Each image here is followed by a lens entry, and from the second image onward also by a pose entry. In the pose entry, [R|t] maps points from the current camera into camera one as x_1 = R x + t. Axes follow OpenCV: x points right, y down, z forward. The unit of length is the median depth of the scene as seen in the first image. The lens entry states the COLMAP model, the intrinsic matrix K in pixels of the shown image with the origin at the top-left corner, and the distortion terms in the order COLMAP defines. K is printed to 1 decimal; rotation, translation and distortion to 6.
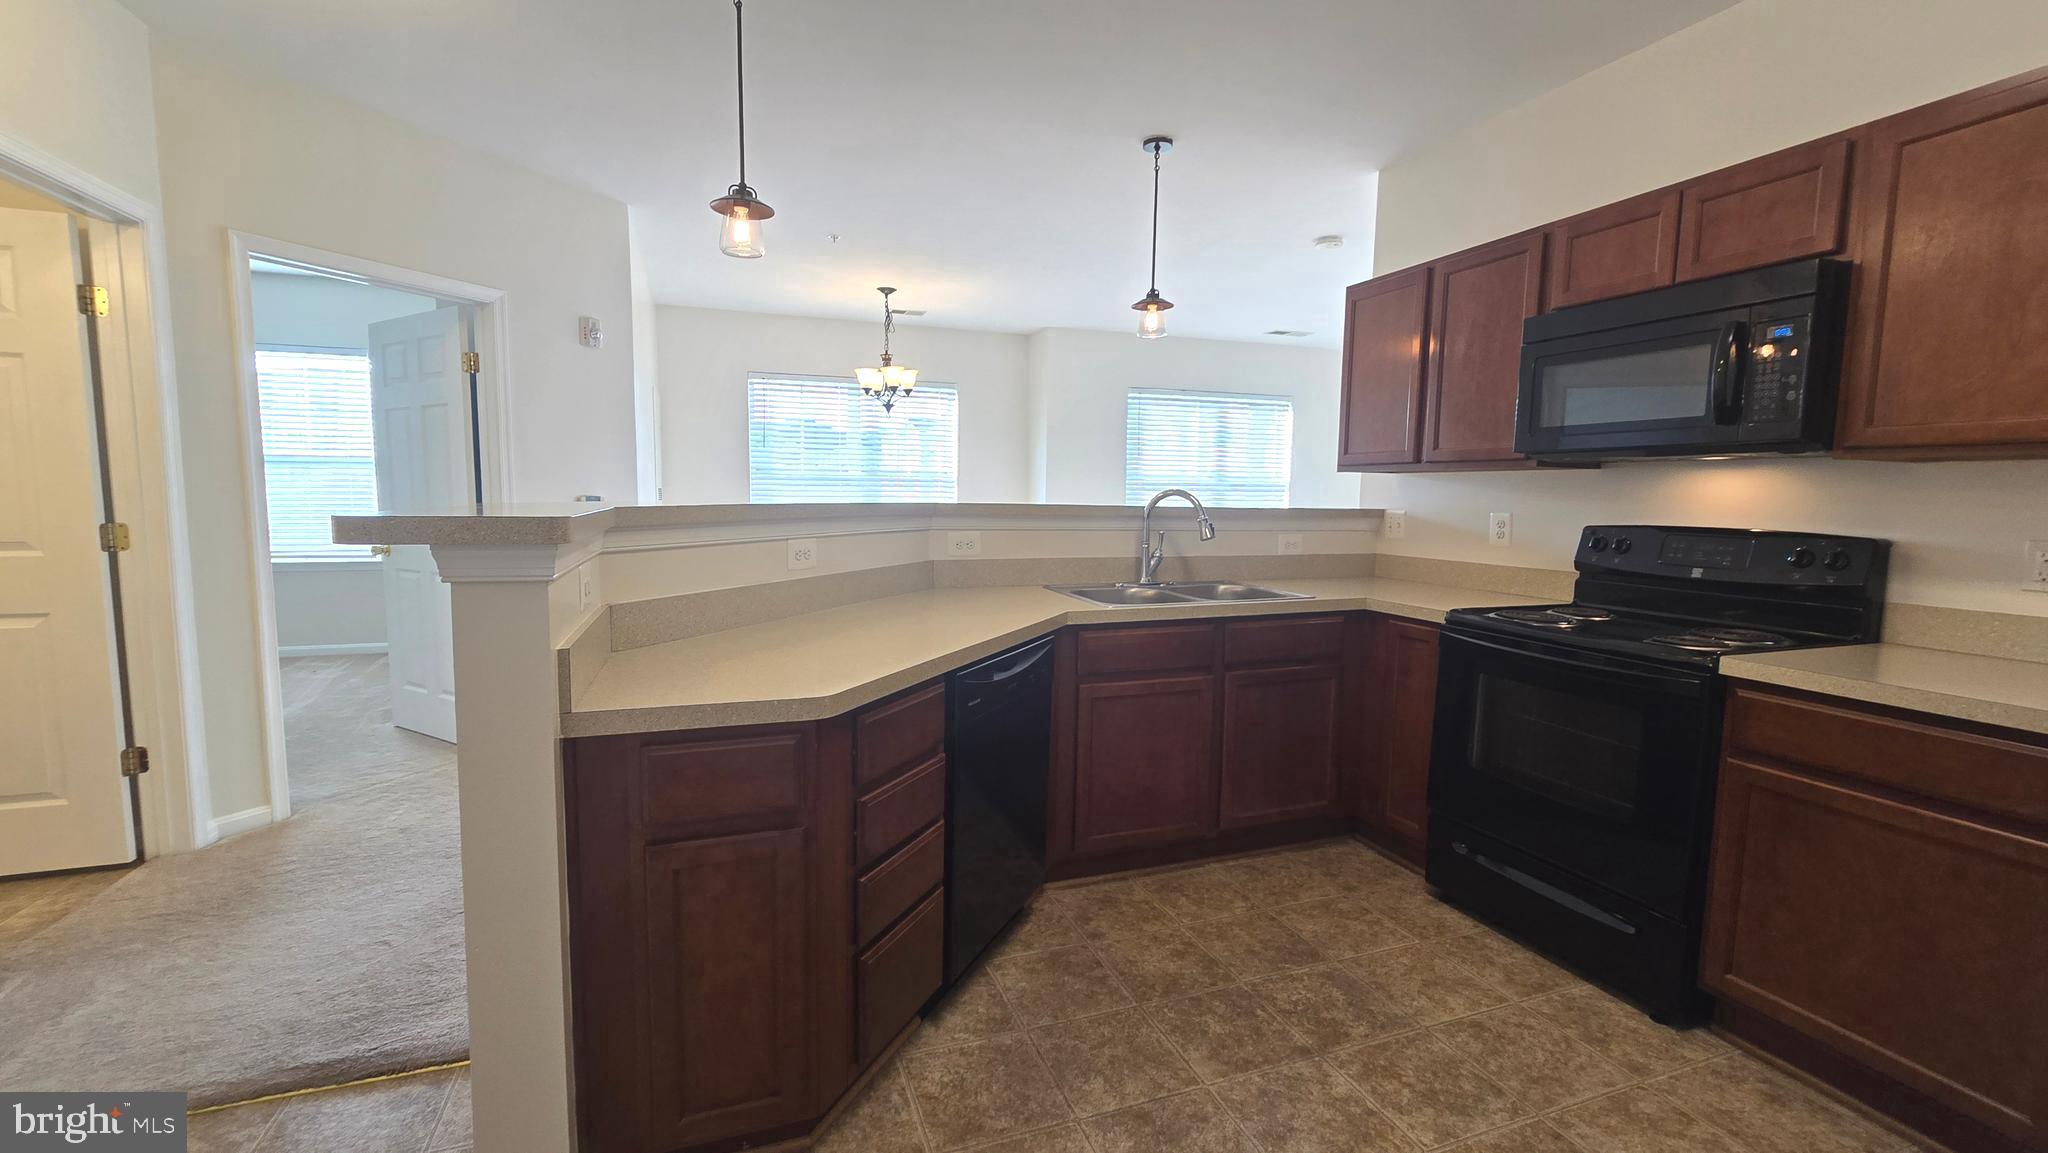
lens RADIAL K [[840.3, 0, 1021.1], [0, 840.3, 582.4], [0, 0, 1]] dist [-0.000987, -0.000017]
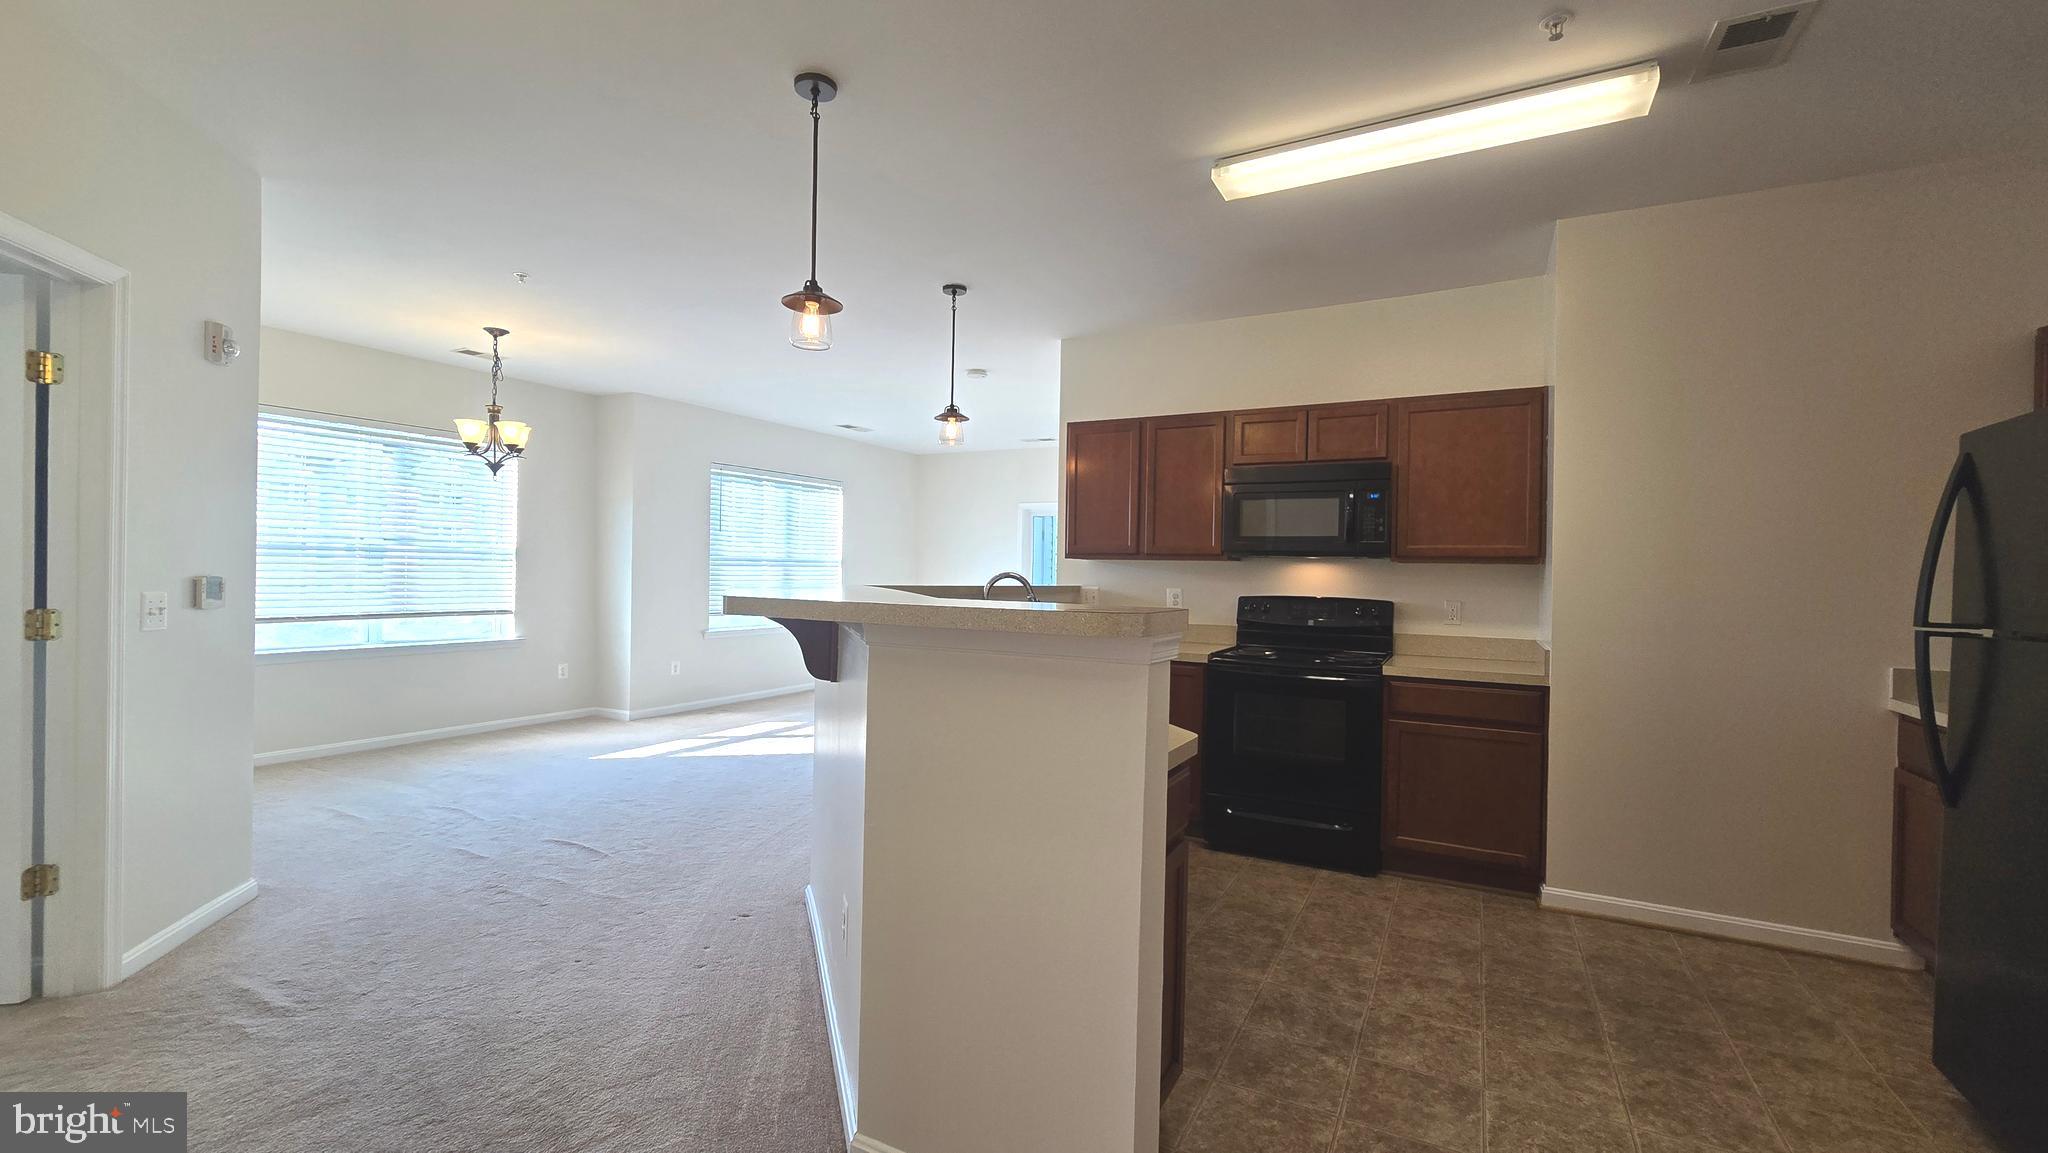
lens RADIAL K [[840.3, 0, 1021.1], [0, 840.3, 582.4], [0, 0, 1]] dist [-0.000987, -0.000017]
pose [[0.746295, -0.006047, 0.665588, -0.787474], [0.061730, 0.996278, -0.060163, -0.026362], [-0.662747, 0.085986, 0.743891, 0.091524]]
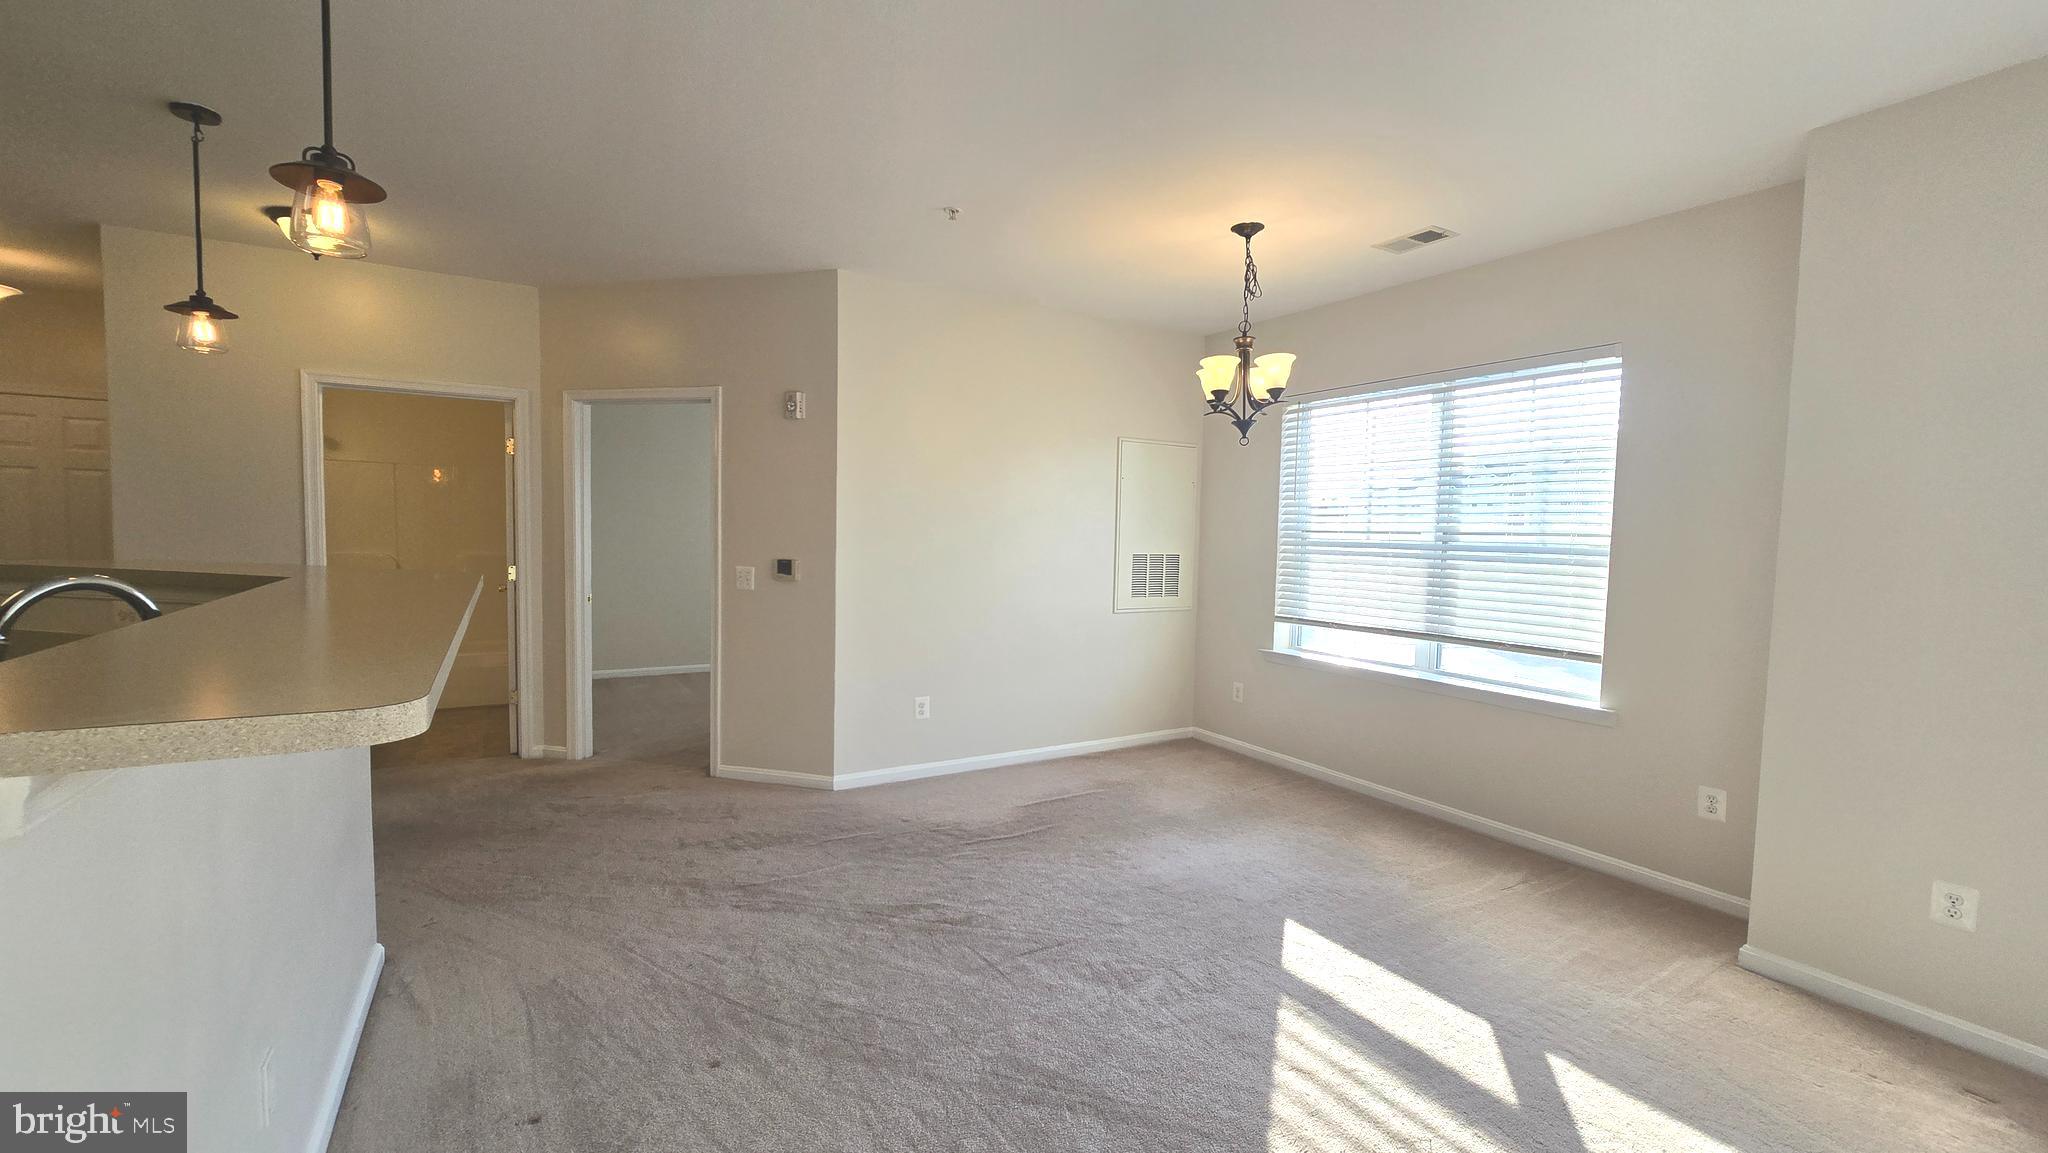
lens RADIAL K [[840.3, 0, 1021.1], [0, 840.3, 582.4], [0, 0, 1]] dist [-0.000987, -0.000017]
pose [[0.190204, 0.054374, -0.980238, 0.957056], [-0.122809, 0.991940, 0.031193, -0.240391], [0.974033, 0.114449, 0.195349, 1.830301]]
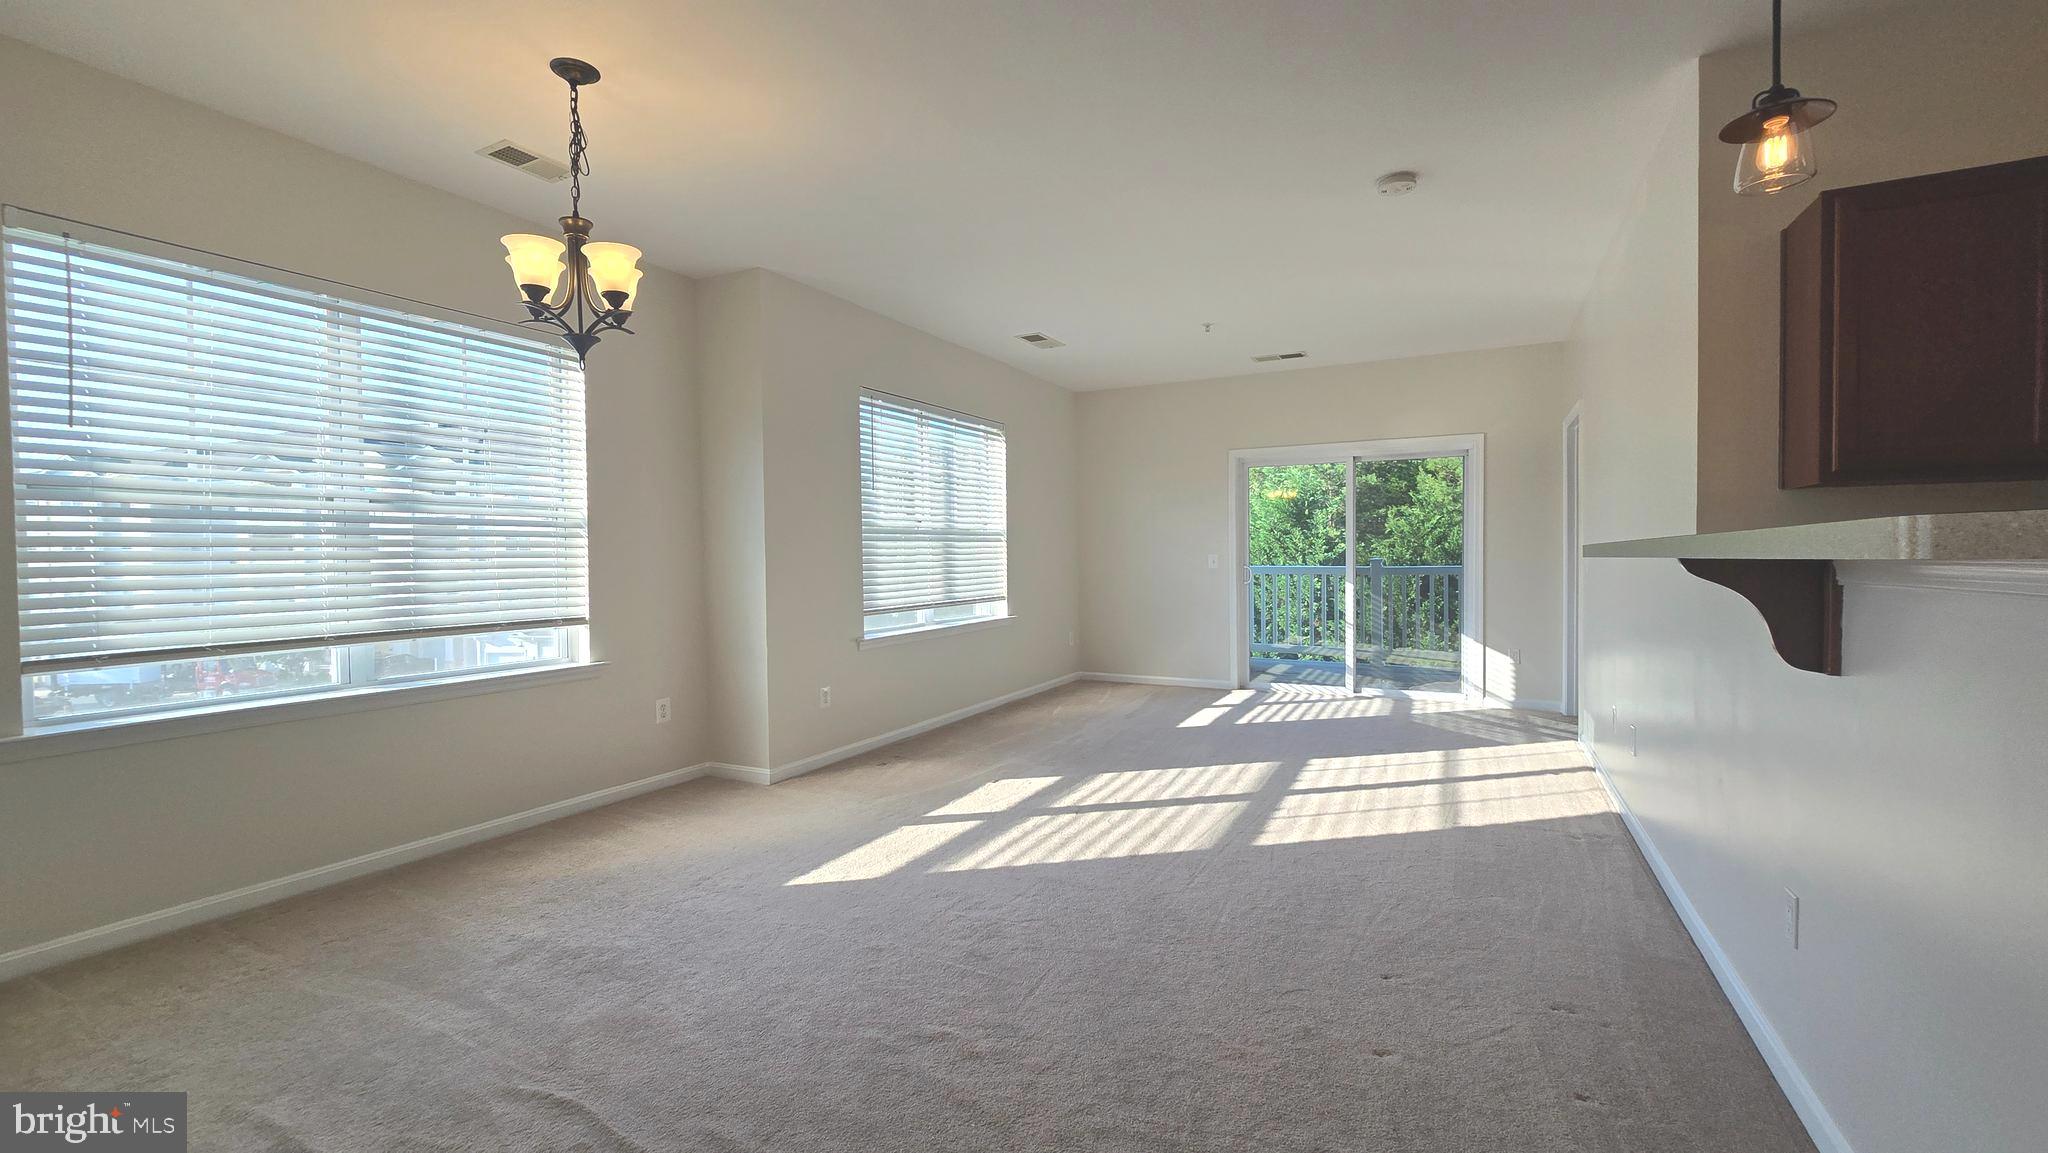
lens RADIAL K [[840.3, 0, 1021.1], [0, 840.3, 582.4], [0, 0, 1]] dist [-0.000987, -0.000017]
pose [[0.741375, -0.040409, 0.669874, -0.686834], [0.089344, 0.995243, -0.038844, -0.123207], [-0.665118, 0.088647, 0.741458, 1.324601]]
